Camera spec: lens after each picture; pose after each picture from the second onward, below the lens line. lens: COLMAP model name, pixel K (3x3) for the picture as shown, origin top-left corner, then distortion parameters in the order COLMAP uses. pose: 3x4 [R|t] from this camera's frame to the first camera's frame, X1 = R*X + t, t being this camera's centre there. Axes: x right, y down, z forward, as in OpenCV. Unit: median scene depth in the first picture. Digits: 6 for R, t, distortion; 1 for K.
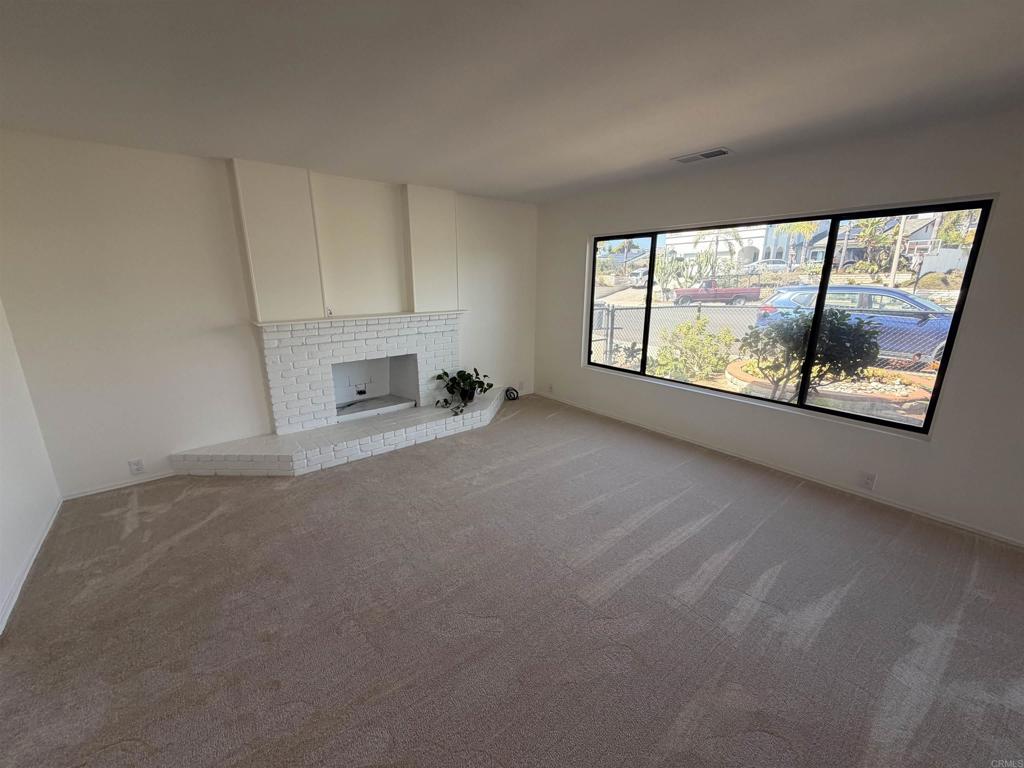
lens RADIAL K [[408.4, 0, 509.9], [0, 408.4, 378.8], [0, 0, 1]] dist [-0.000159, 0.000175]
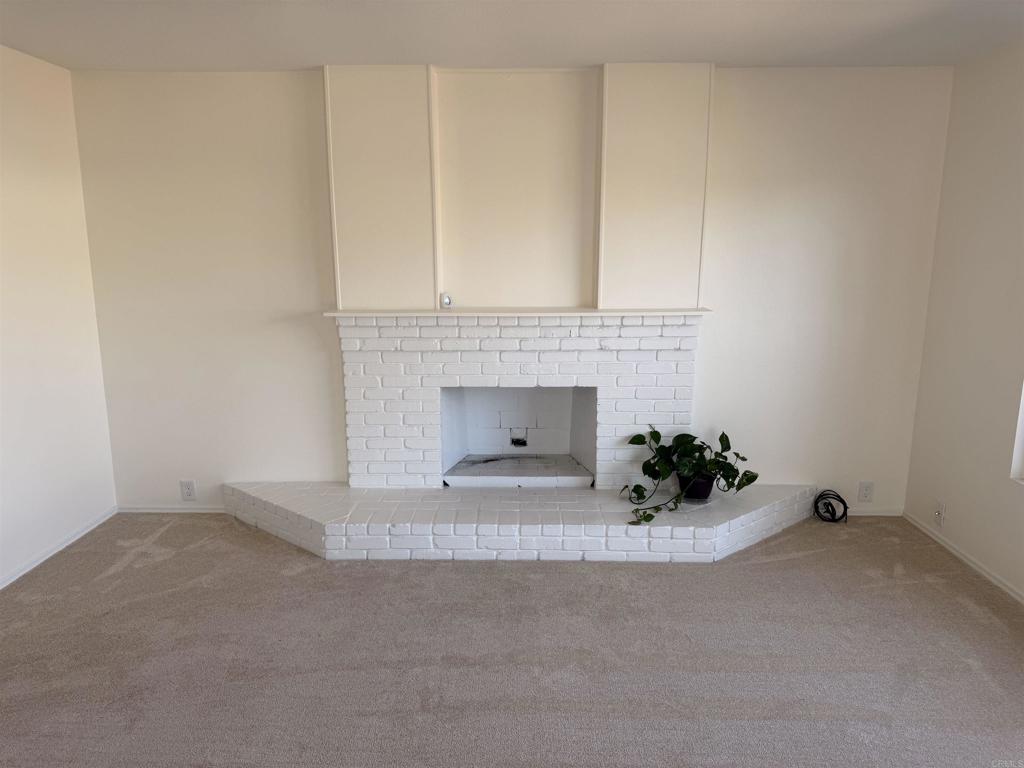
lens RADIAL K [[726.5, 0, 516.3], [0, 726.5, 384.7], [0, 0, 1]] dist [0.042022, -0.023714]
pose [[0.770939, 0.124641, -0.624594, 0.288094], [-0.151358, 0.988424, 0.010422, -0.063643], [0.618663, 0.086502, 0.780880, 0.231799]]
